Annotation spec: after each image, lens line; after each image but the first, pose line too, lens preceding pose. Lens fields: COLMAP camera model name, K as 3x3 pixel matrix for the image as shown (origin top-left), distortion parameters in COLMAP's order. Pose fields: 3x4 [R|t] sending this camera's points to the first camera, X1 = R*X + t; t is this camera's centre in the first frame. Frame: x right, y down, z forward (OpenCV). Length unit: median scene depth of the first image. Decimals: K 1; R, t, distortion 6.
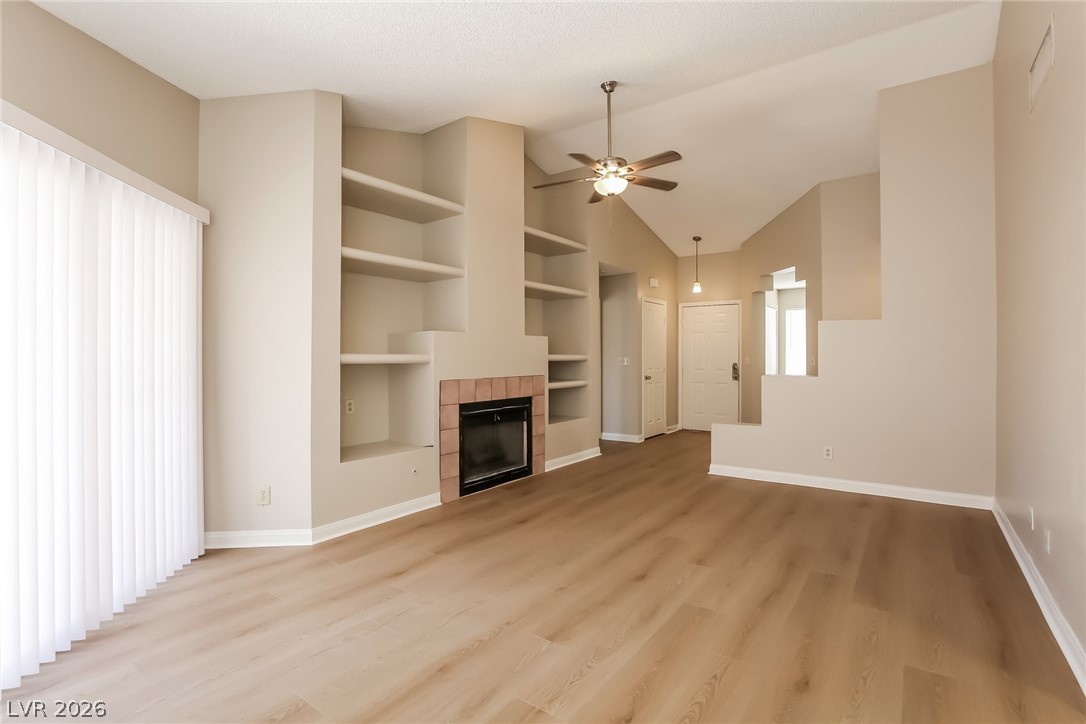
lens RADIAL K [[524.0, 0, 543.0], [0, 524.0, 362.0], [0, 0, 1]] dist [-0.000466, 0.000071]
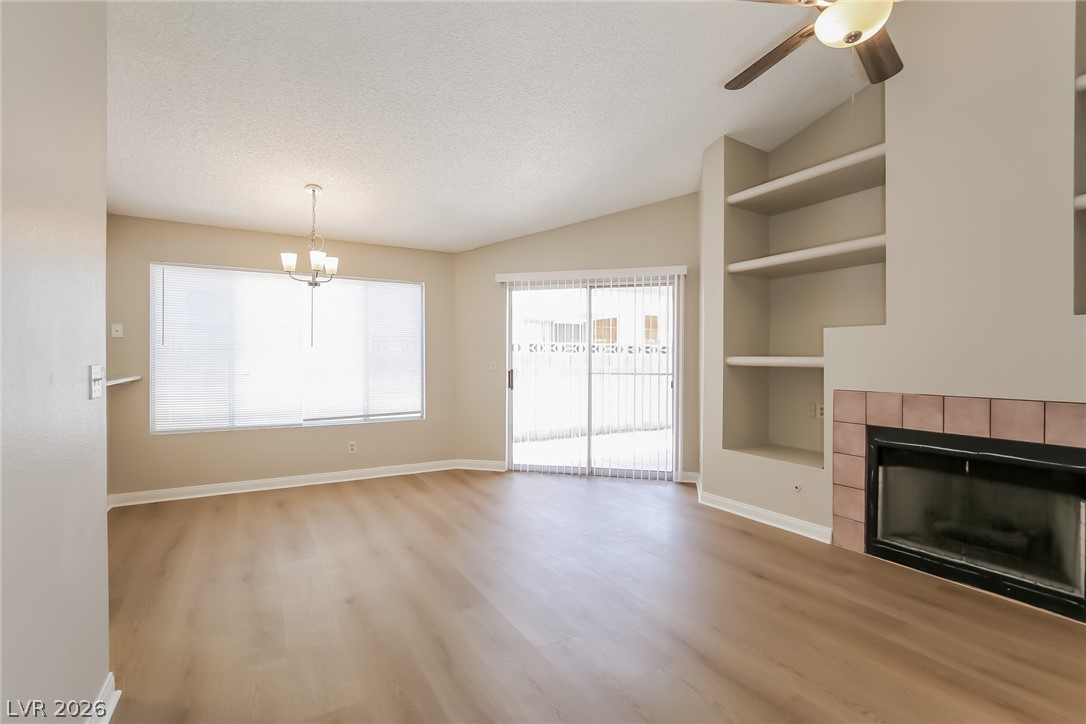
lens RADIAL K [[488.1, 0, 543.0], [0, 488.1, 362.0], [0, 0, 1]] dist [-0.001553, 0.000315]
pose [[-0.403439, 0.008634, -0.914966, 0.647714], [-0.004645, 0.999923, 0.011484, -0.012730], [0.914995, 0.008883, -0.403368, 0.875415]]
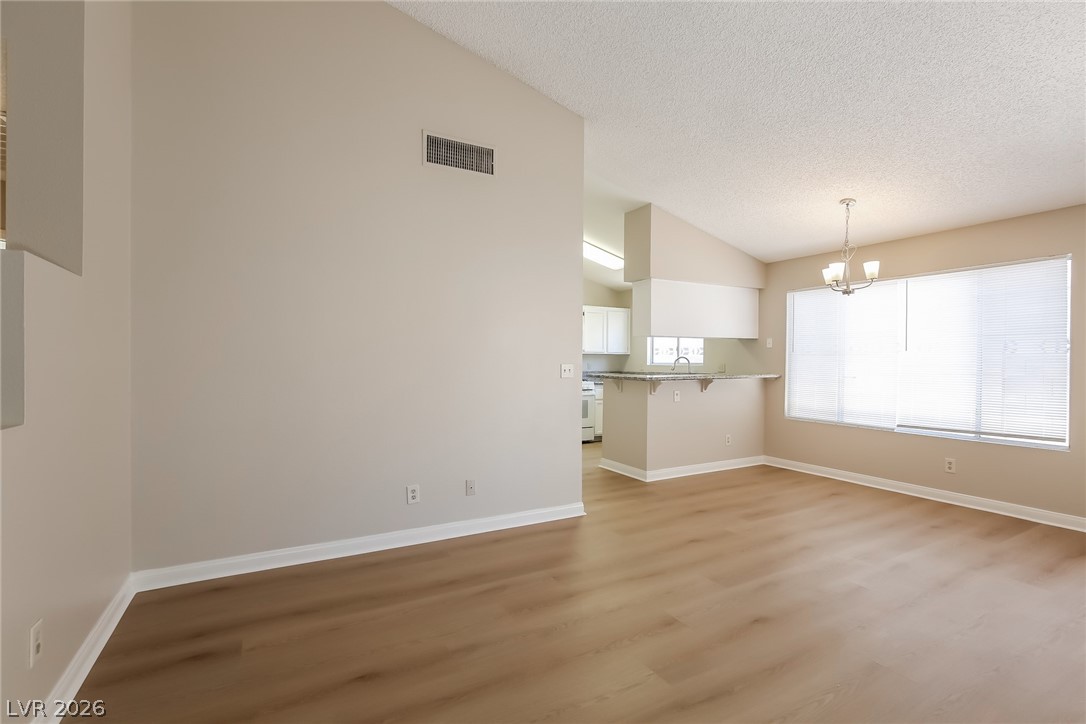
lens RADIAL K [[488.1, 0, 543.0], [0, 488.1, 362.0], [0, 0, 1]] dist [-0.001553, 0.000315]
pose [[-0.913512, -0.001604, 0.406808, 0.125279], [0.000213, 0.999990, 0.004419, -0.012206], [-0.406811, 0.004124, -0.913503, 1.255407]]
